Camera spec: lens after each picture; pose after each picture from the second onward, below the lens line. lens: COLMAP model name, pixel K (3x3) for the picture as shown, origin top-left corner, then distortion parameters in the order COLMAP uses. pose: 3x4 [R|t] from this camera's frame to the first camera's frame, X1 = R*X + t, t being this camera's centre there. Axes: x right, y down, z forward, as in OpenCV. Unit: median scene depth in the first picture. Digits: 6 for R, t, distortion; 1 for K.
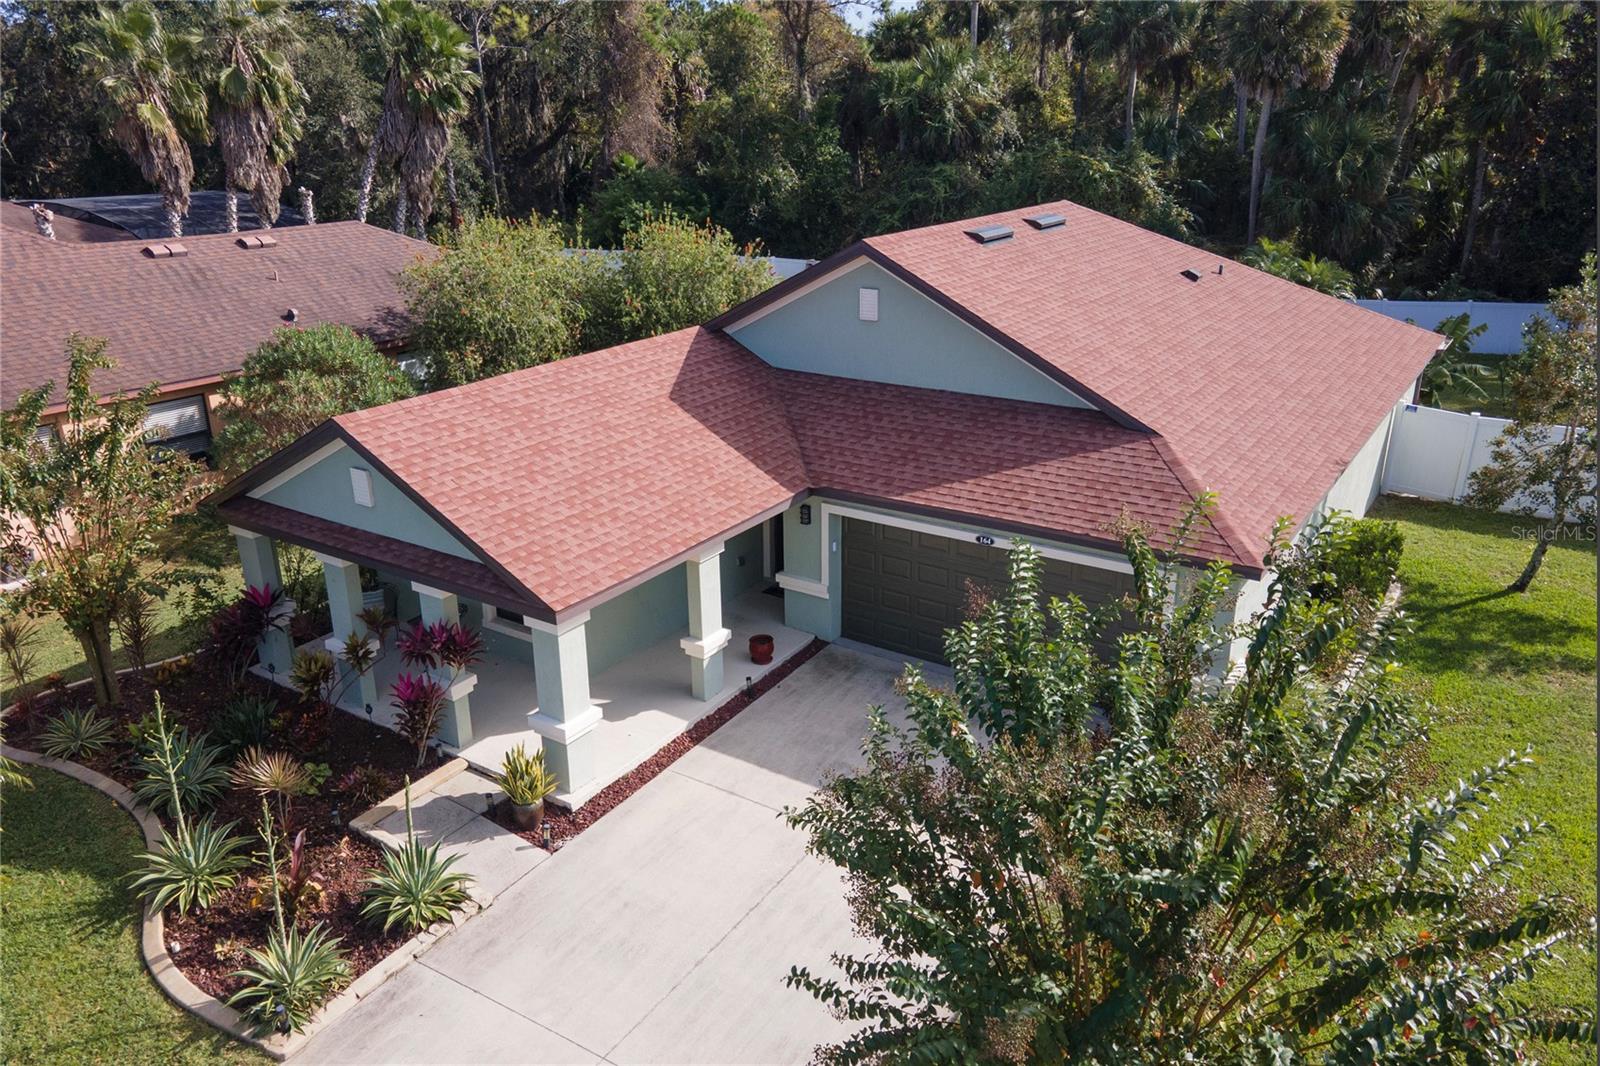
lens RADIAL K [[1133.9, 0, 799.1], [0, 1133.9, 557.9], [0, 0, 1]] dist [0.007867, 0.002373]
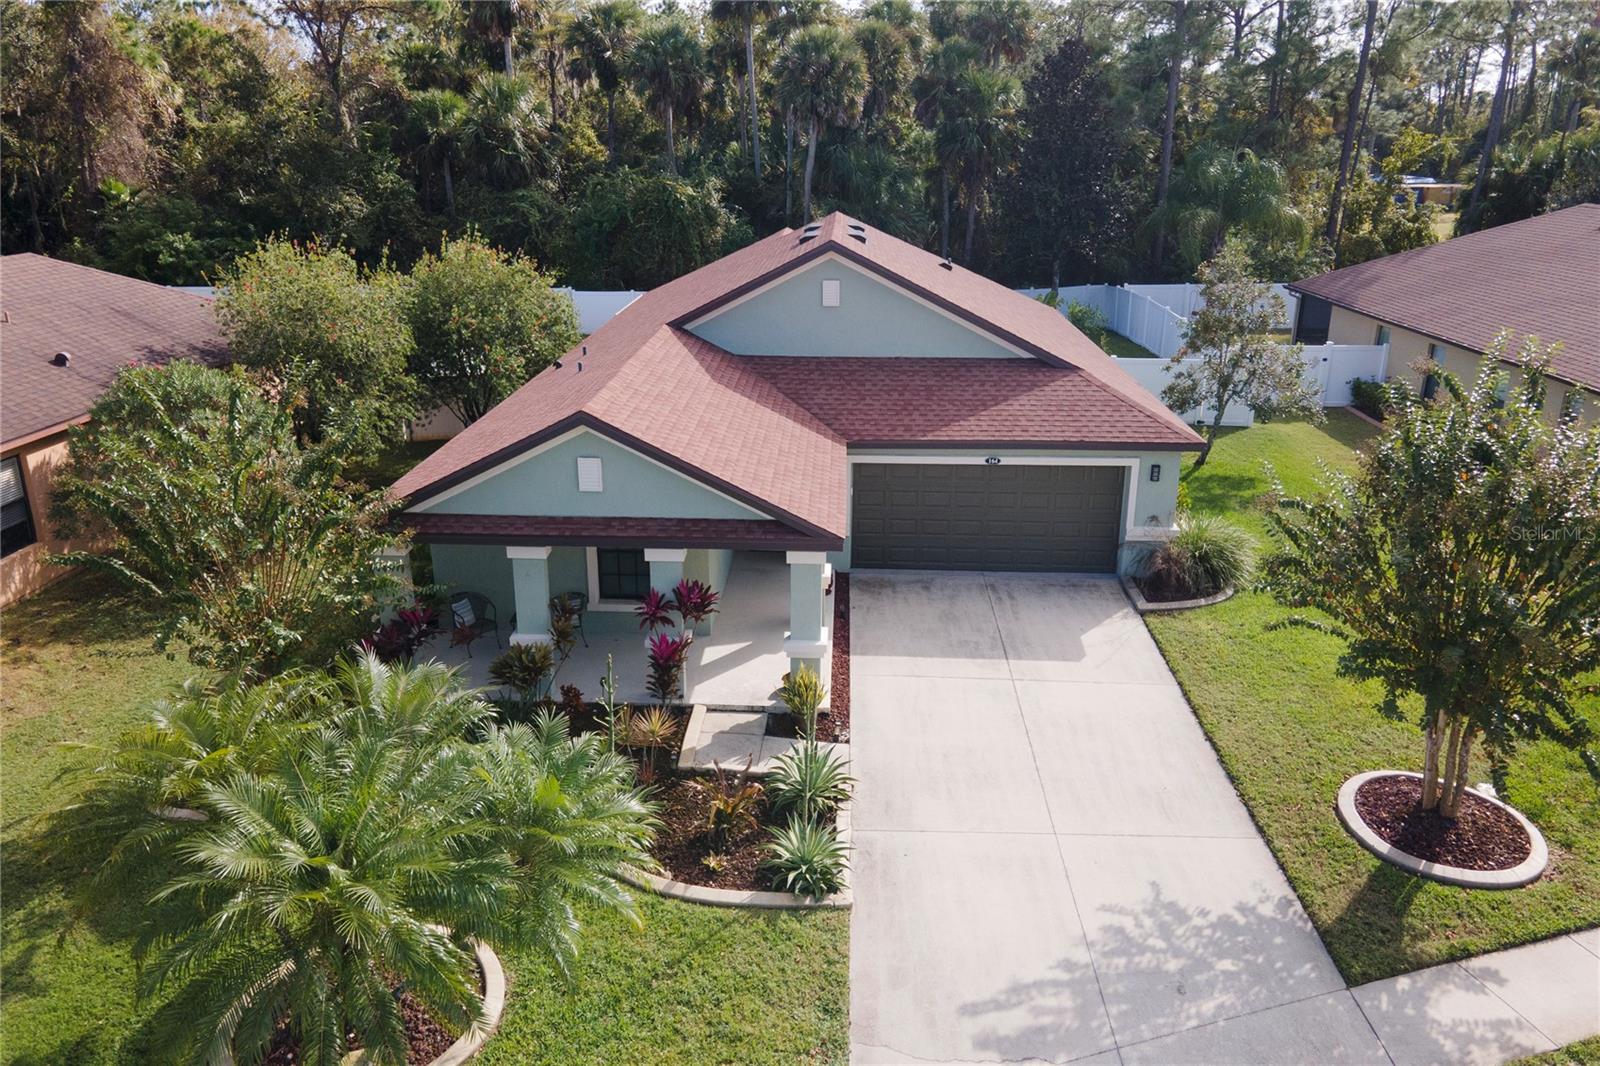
lens RADIAL K [[1148.4, 0, 800.0], [0, 1148.4, 533.0], [0, 0, 1]] dist [-0.000563, 0.063770]
pose [[0.861814, -0.154936, 0.482981, -0.529985], [0.178037, 0.984022, -0.002019, 0.023113], [-0.474951, 0.087728, 0.875628, -0.036007]]
